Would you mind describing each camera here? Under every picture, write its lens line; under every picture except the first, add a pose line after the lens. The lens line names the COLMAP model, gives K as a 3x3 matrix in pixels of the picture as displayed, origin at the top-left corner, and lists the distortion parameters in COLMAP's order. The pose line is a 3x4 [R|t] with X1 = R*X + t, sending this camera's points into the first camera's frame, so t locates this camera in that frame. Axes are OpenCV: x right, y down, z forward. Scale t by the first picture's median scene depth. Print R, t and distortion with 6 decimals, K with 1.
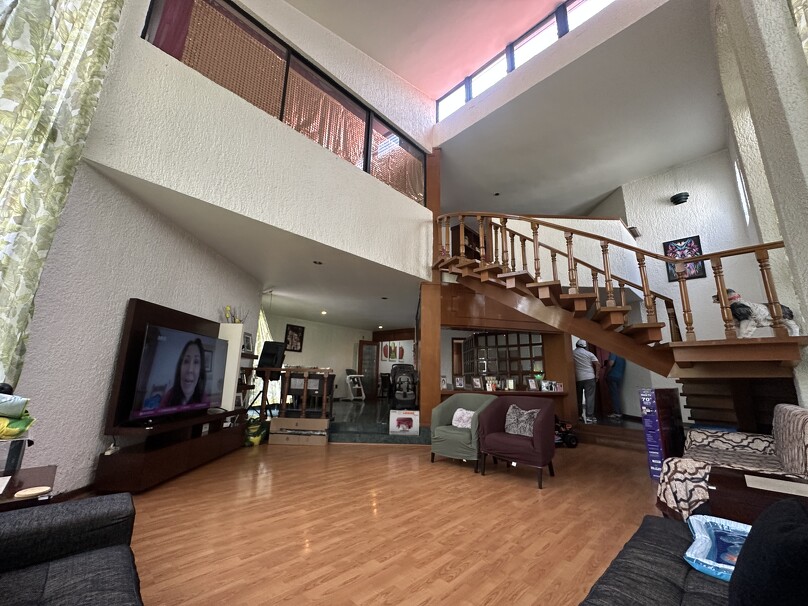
lens RADIAL K [[321.0, 0, 404.0], [0, 321.0, 303.0], [0, 0, 1]] dist [-0.009434, 0.000846]
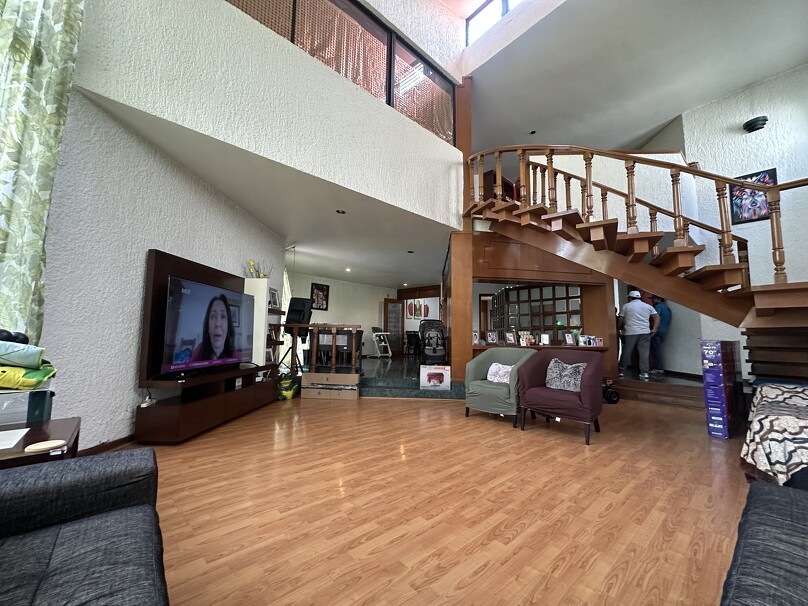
lens RADIAL K [[321.0, 0, 404.0], [0, 321.0, 303.0], [0, 0, 1]] dist [-0.009434, 0.000846]
pose [[0.997477, -0.014631, -0.069468, -0.036179], [0.023067, 0.992234, 0.122230, 0.040270], [0.067141, -0.123524, 0.990068, 0.084092]]
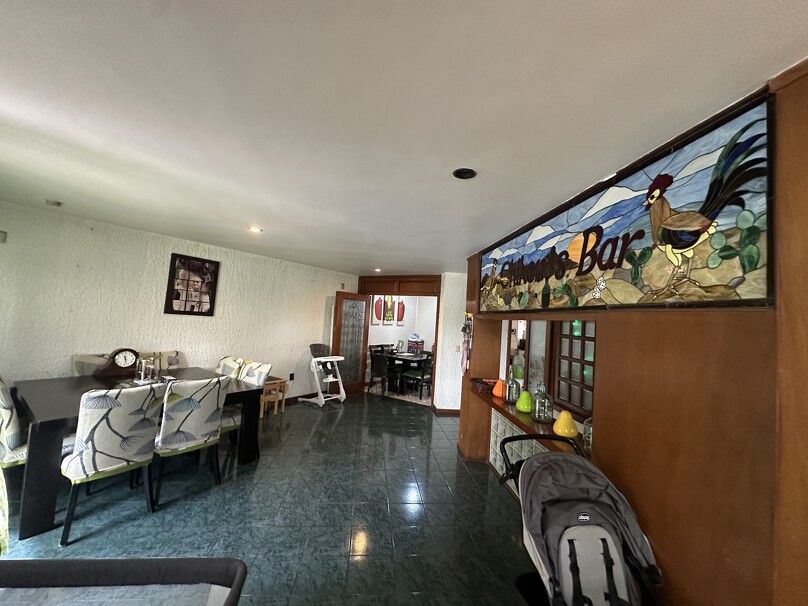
lens RADIAL K [[321.0, 0, 404.0], [0, 321.0, 303.0], [0, 0, 1]] dist [-0.009434, 0.000846]
pose [[0.995107, 0.041834, 0.089507, -0.269062], [-0.057015, 0.983018, 0.174428, 0.118789], [-0.080690, -0.178677, 0.980593, 1.668060]]
